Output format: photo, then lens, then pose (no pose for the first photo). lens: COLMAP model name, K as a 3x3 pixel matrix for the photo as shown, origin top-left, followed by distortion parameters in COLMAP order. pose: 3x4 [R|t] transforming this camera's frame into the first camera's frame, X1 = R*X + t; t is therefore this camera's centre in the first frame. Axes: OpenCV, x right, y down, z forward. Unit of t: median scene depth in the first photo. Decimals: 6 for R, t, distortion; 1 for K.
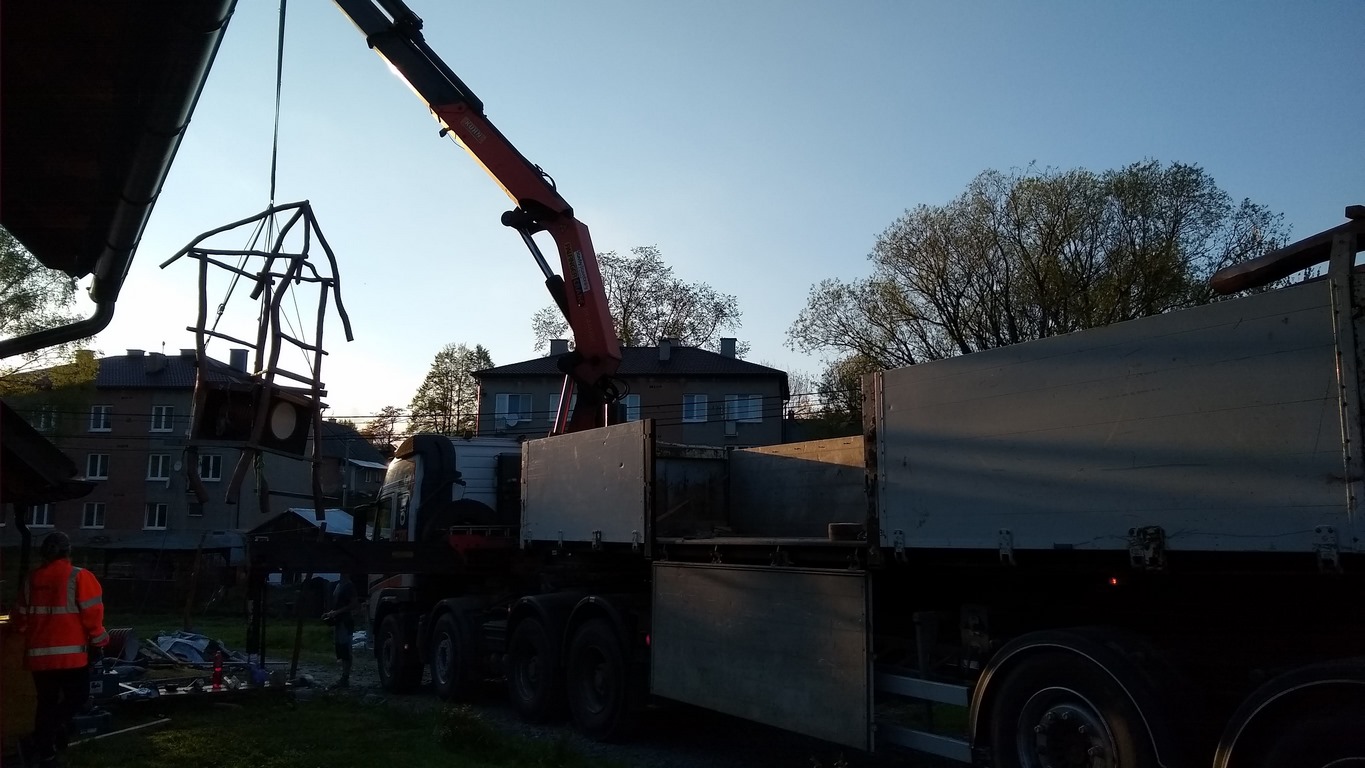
lens RADIAL K [[1039.5, 0, 692.6], [0, 1039.5, 389.2], [0, 0, 1]] dist [0.042335, -0.123912]
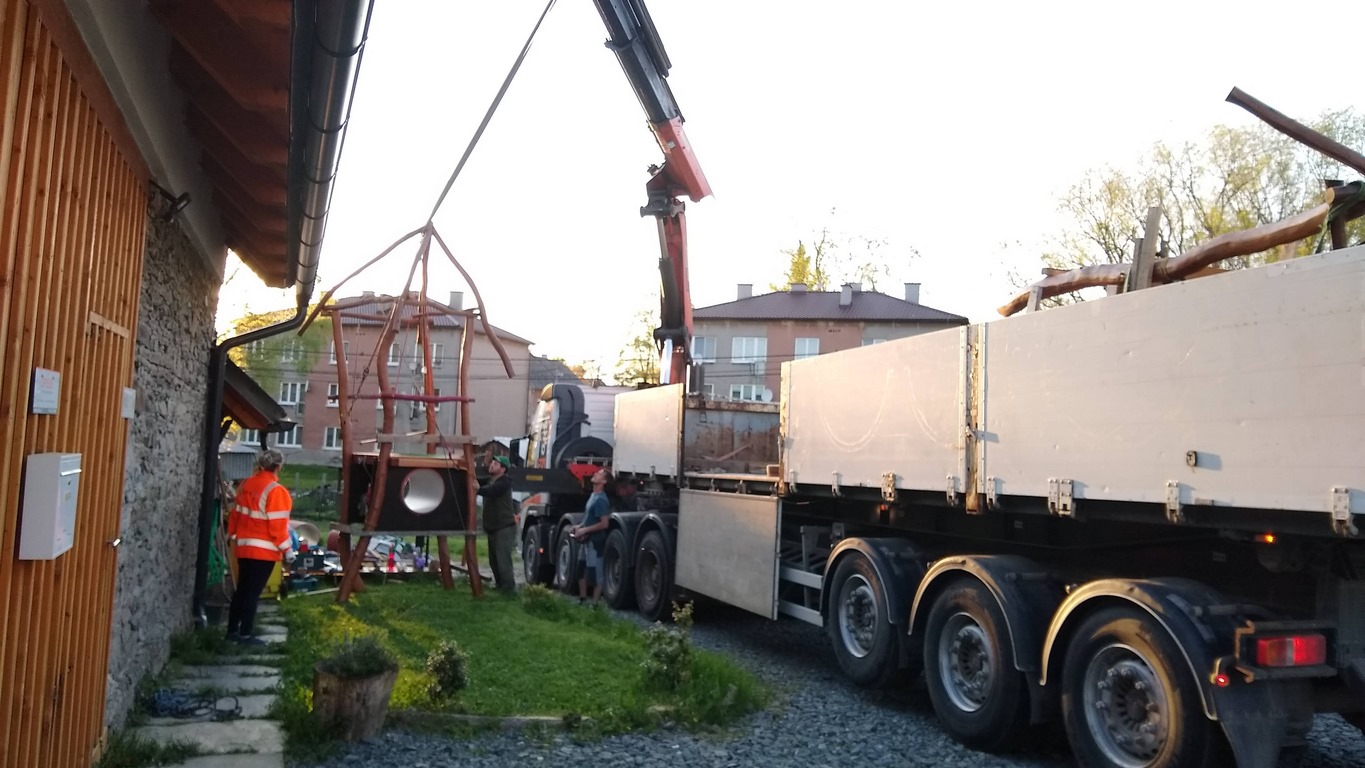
lens RADIAL K [[1050.6, 0, 687.7], [0, 1050.6, 376.2], [0, 0, 1]] dist [0.014767, -0.081468]
pose [[0.979527, 0.023052, -0.199989, 0.136304], [-0.013681, 0.998748, 0.048115, -0.026306], [0.200847, -0.044394, 0.978616, -0.185094]]
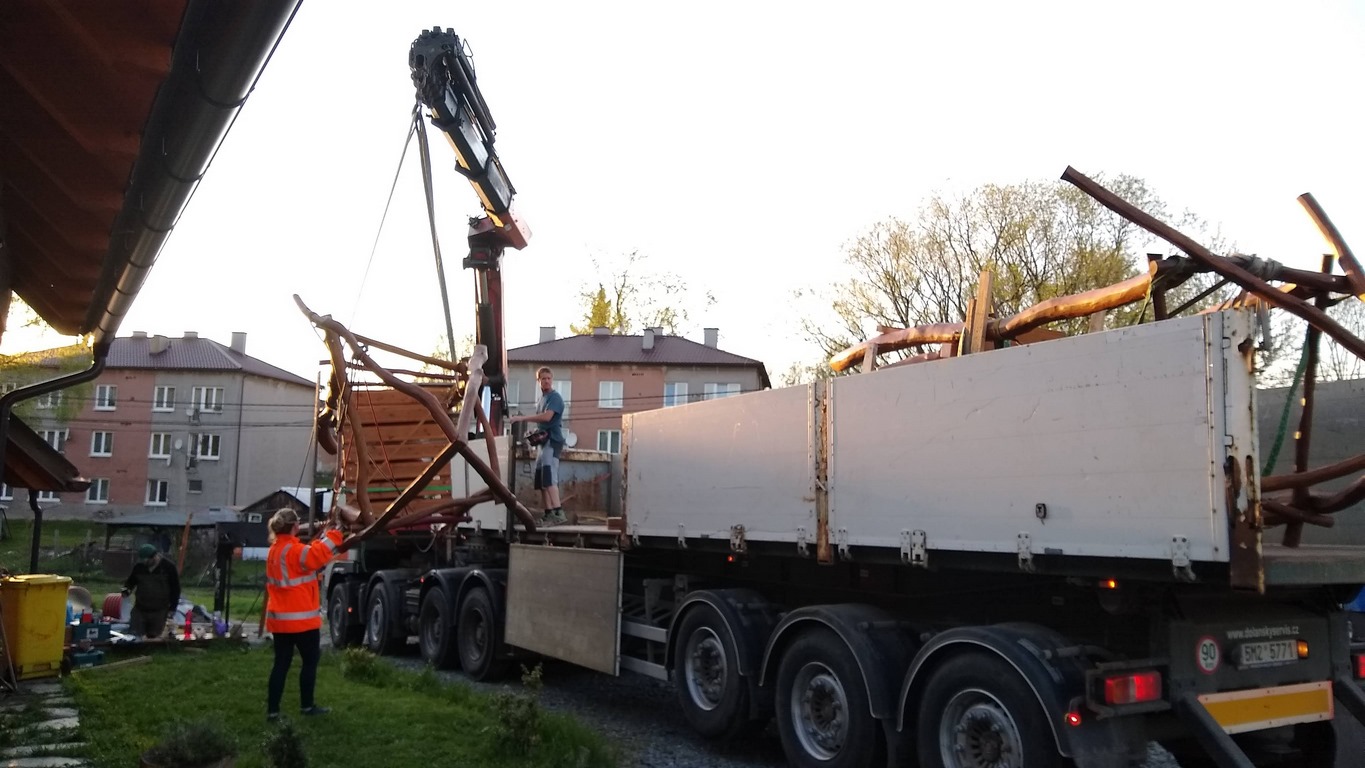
lens RADIAL K [[1050.6, 0, 687.7], [0, 1050.6, 376.2], [0, 0, 1]] dist [0.014767, -0.081468]
pose [[0.999827, 0.015004, -0.011007, 0.112055], [-0.014949, 0.999876, 0.005042, -0.031611], [0.011081, -0.004876, 0.999927, -0.185563]]
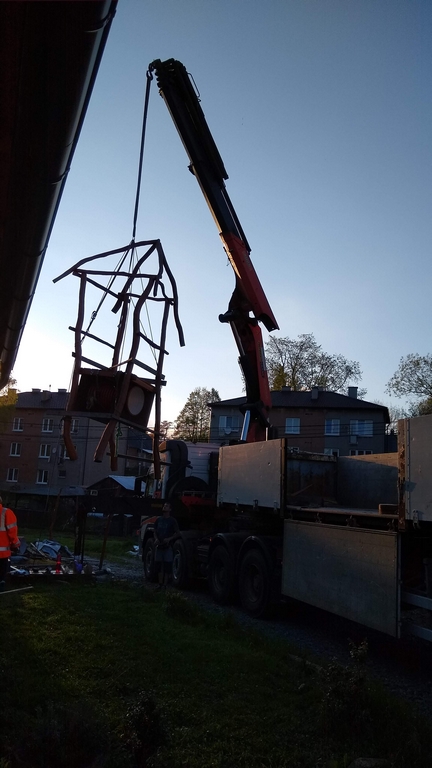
lens RADIAL K [[591.1, 0, 216.0], [0, 591.1, 384.0], [0, 0, 1]] dist [0.014767, -0.081468]
pose [[0.980370, 0.012143, -0.196794, 0.024673], [-0.022058, 0.998591, -0.048274, -0.007733], [0.195931, 0.051667, 0.979256, -0.015404]]
